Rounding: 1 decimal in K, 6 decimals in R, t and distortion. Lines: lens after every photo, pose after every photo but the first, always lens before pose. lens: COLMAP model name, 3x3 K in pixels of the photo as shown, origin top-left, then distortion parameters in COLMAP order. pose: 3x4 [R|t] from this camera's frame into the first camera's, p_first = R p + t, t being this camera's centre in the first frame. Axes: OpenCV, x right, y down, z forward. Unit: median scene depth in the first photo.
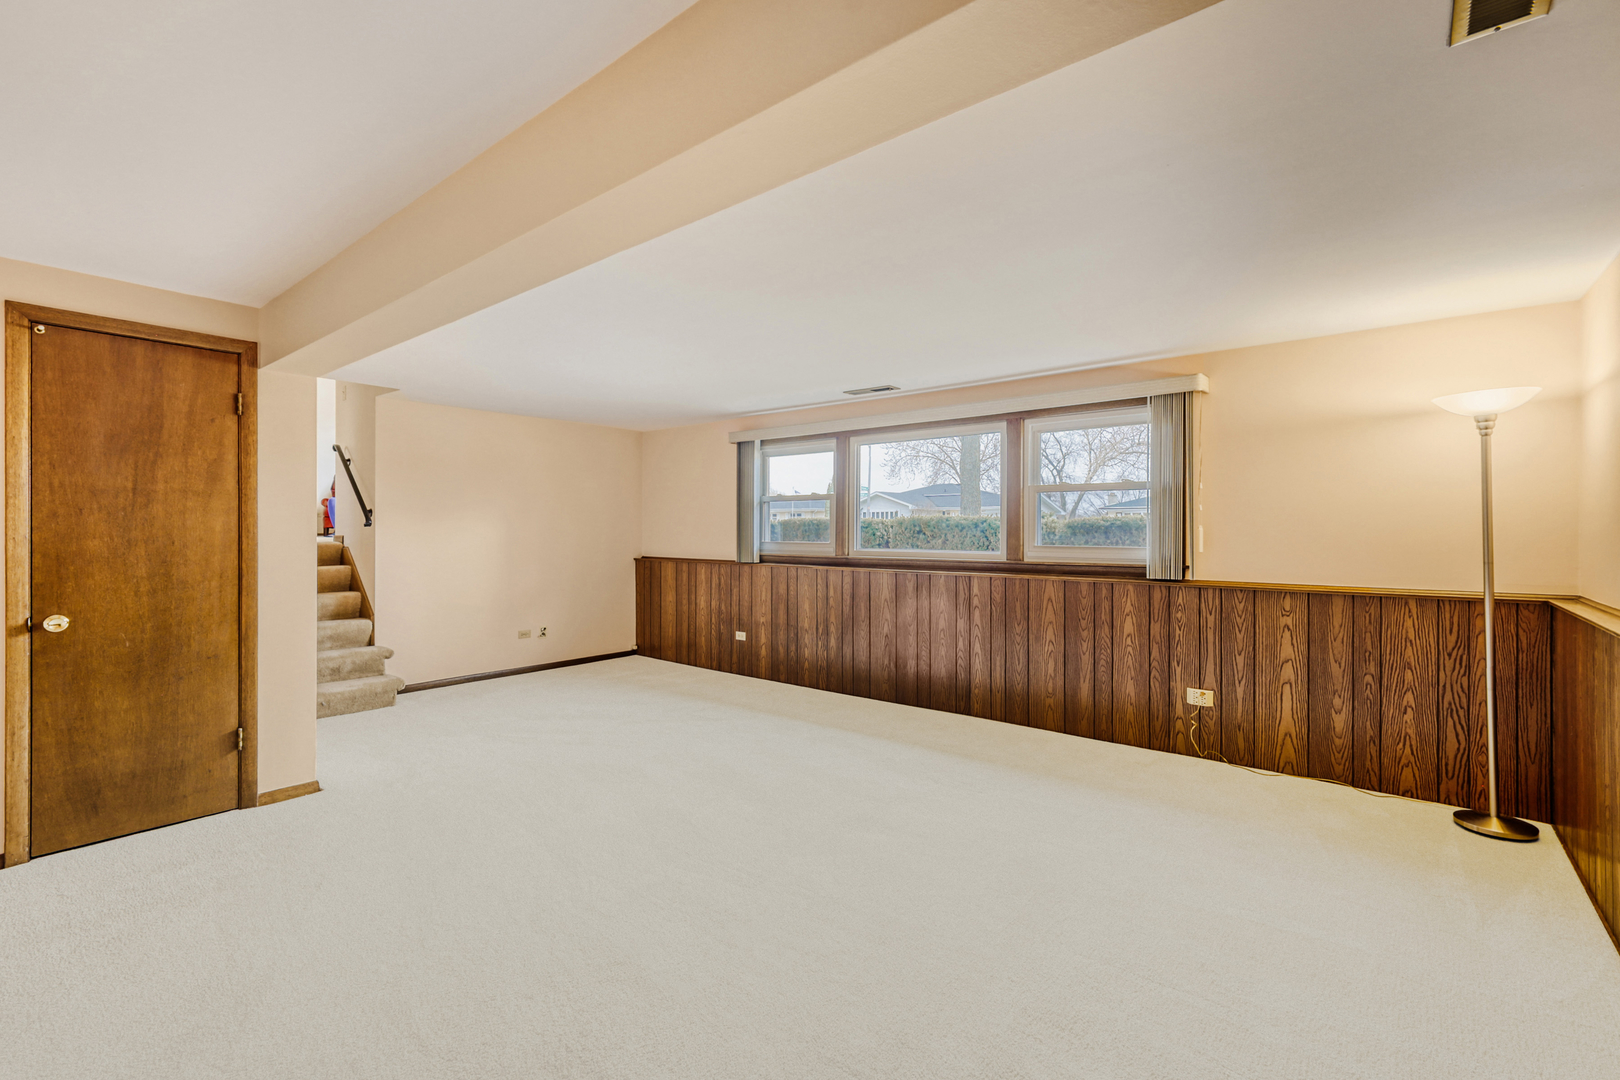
lens RADIAL K [[716.2, 0, 810.0], [0, 716.2, 529.8], [0, 0, 1]] dist [0.004514, -0.000109]
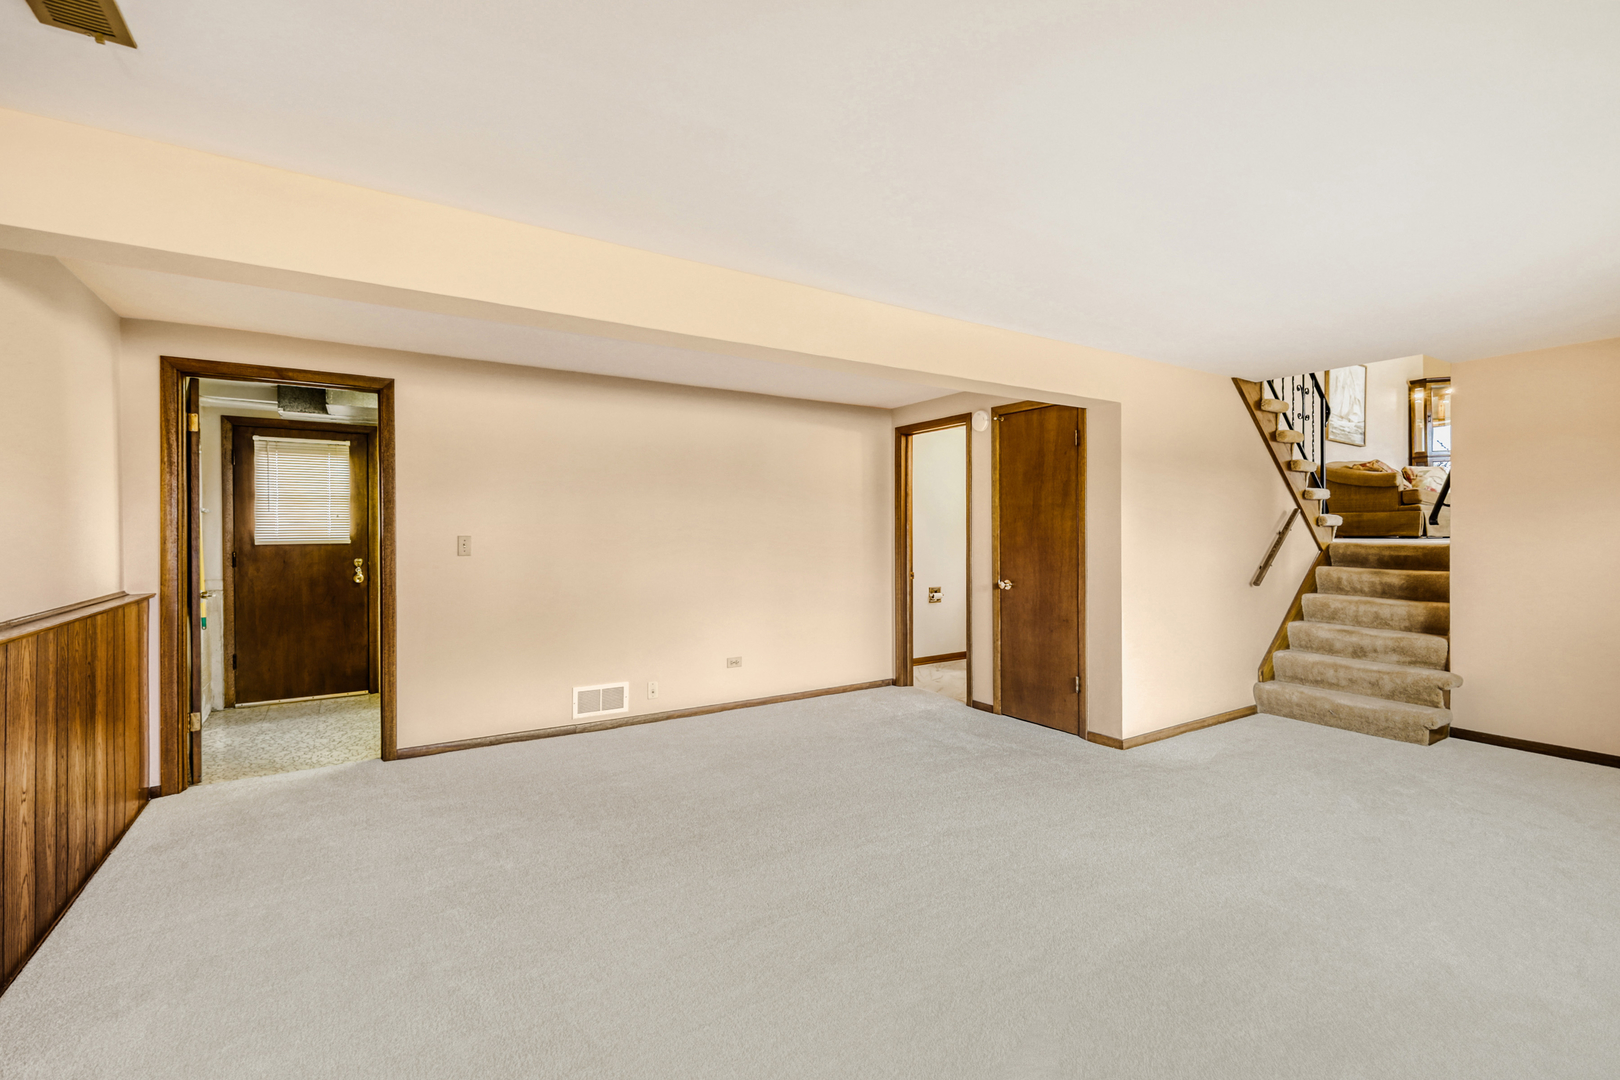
lens RADIAL K [[716.2, 0, 810.3], [0, 716.2, 538.9], [0, 0, 1]] dist [0.004514, -0.000109]
pose [[-0.322333, 0.003764, -0.946619, 0.685918], [0.004393, 0.999987, 0.002481, 0.011208], [0.946616, -0.003359, -0.322346, 1.008553]]
